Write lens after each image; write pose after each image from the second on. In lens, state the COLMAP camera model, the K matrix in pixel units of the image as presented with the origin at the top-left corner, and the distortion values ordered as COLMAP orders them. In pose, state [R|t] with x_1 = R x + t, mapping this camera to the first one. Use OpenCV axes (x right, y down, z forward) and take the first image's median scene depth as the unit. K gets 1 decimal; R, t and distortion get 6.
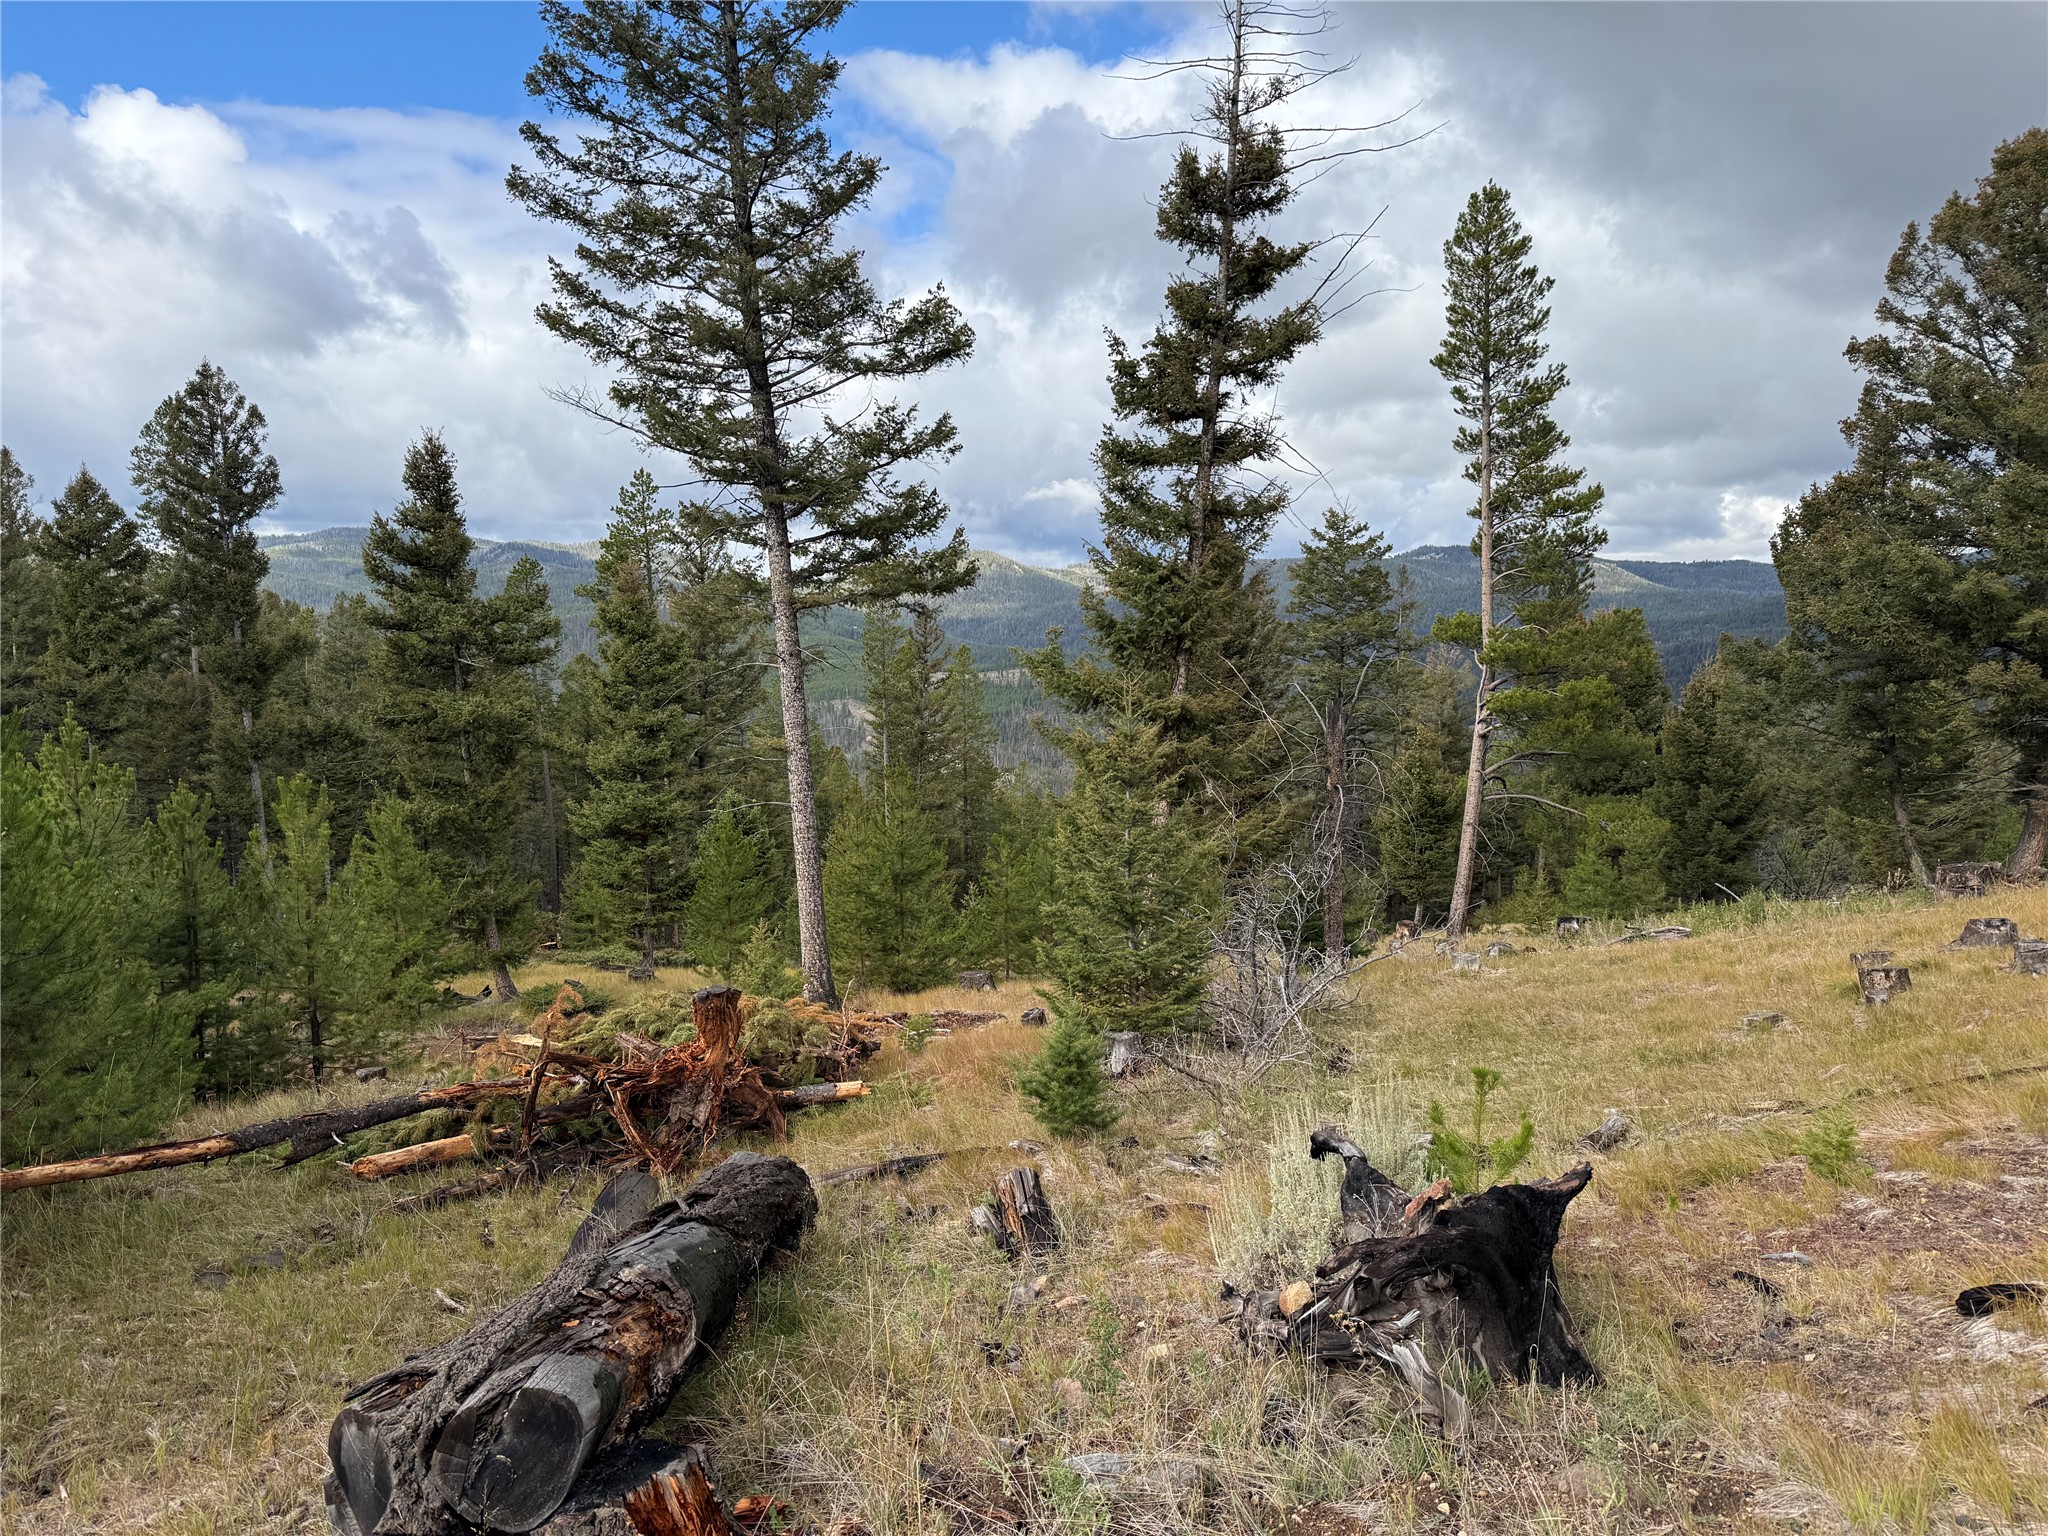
lens RADIAL K [[1427.9, 0, 1027.5], [0, 1427.9, 782.4], [0, 0, 1]] dist [-0.005945, -0.003917]
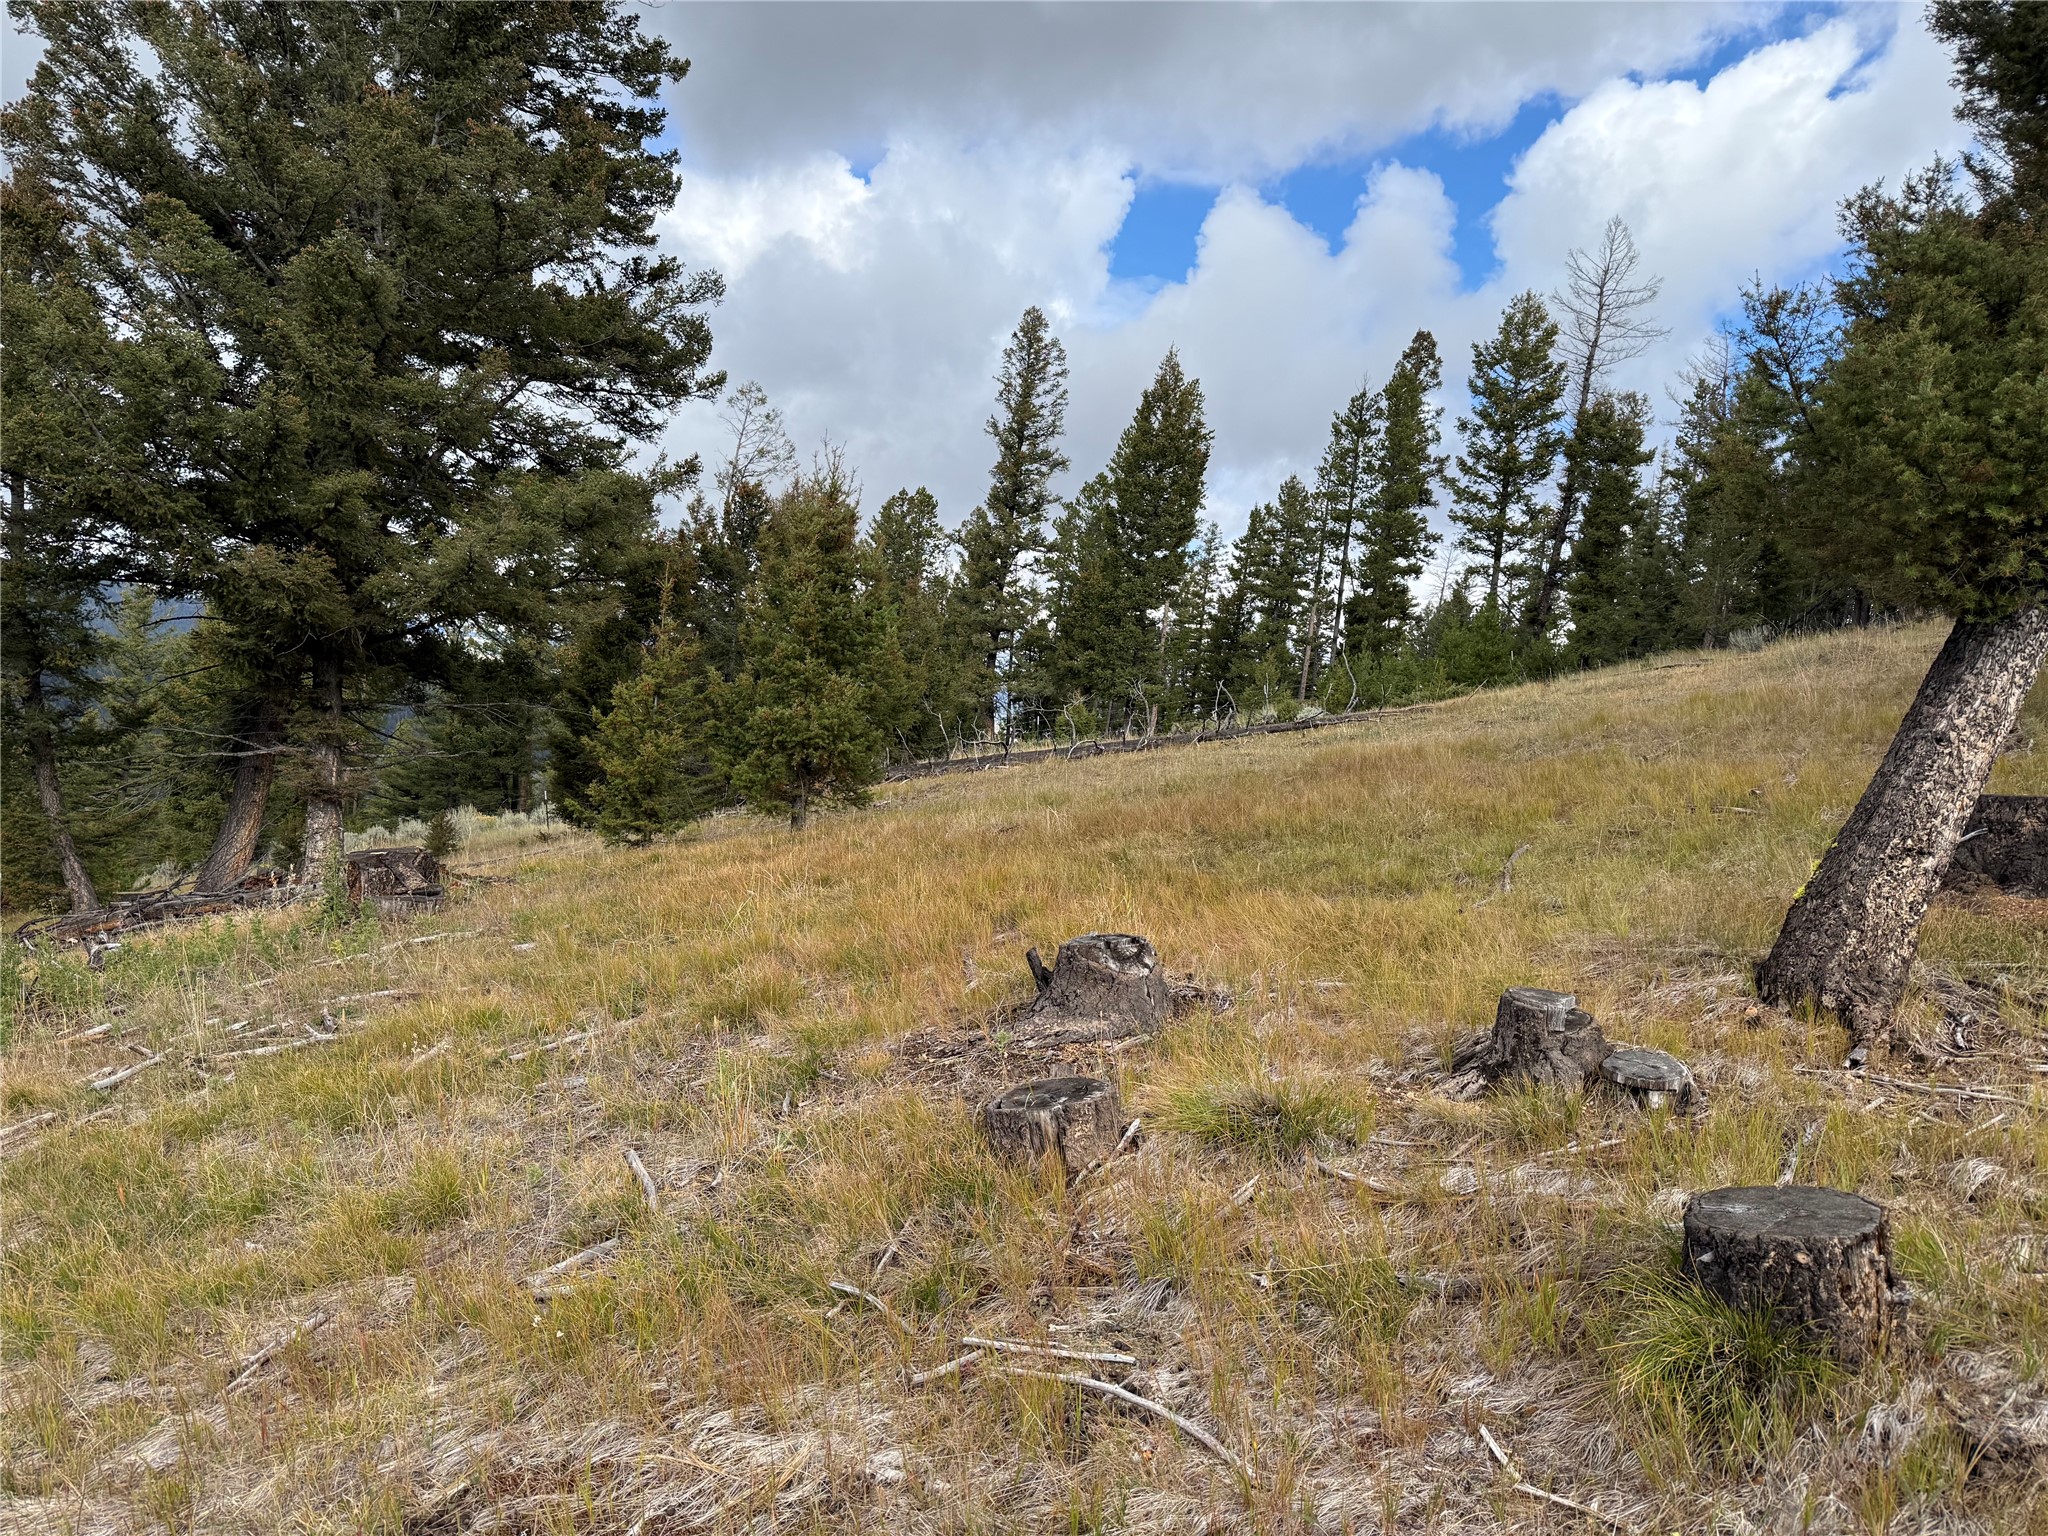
lens RADIAL K [[1427.9, 0, 1019.6], [0, 1427.9, 766.8], [0, 0, 1]] dist [-0.005945, -0.003917]
pose [[0.303910, 0.008702, 0.952661, 0.153547], [0.009993, 0.999874, -0.012321, 0.023775], [-0.952648, 0.013264, 0.303784, 0.438464]]
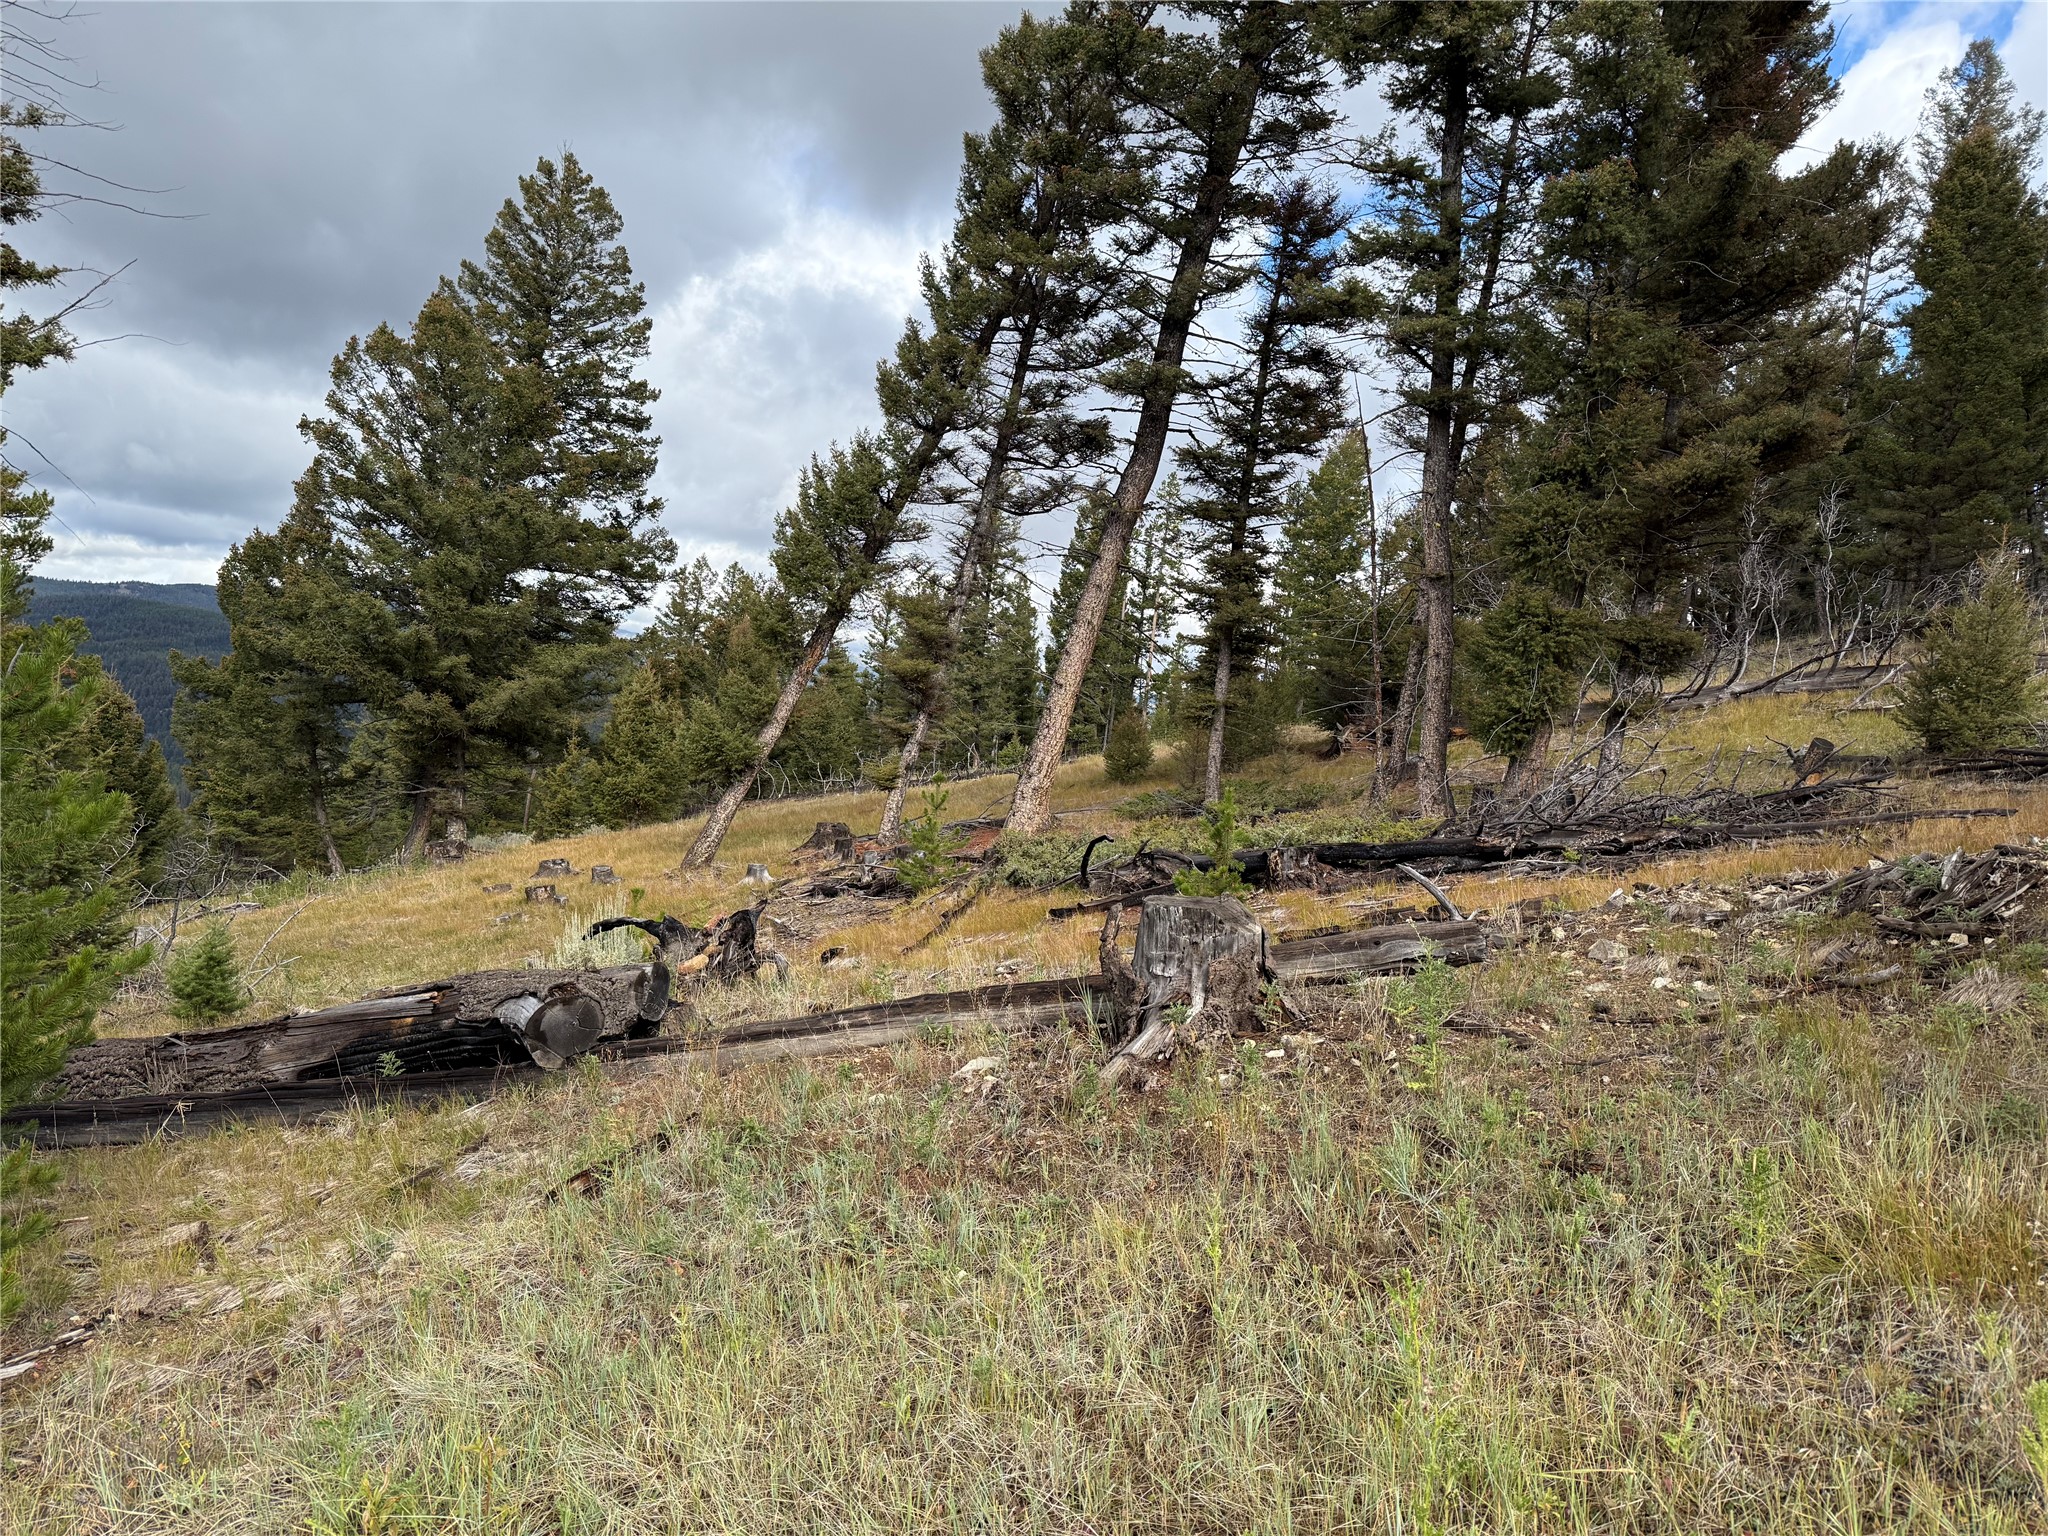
lens RADIAL K [[1427.9, 0, 1031.8], [0, 1427.9, 770.5], [0, 0, 1]] dist [-0.005945, -0.003917]
pose [[0.435885, 0.012617, 0.899914, -0.231348], [0.009685, 0.999778, -0.018708, 0.015327], [-0.899950, 0.016871, 0.435666, -0.069164]]
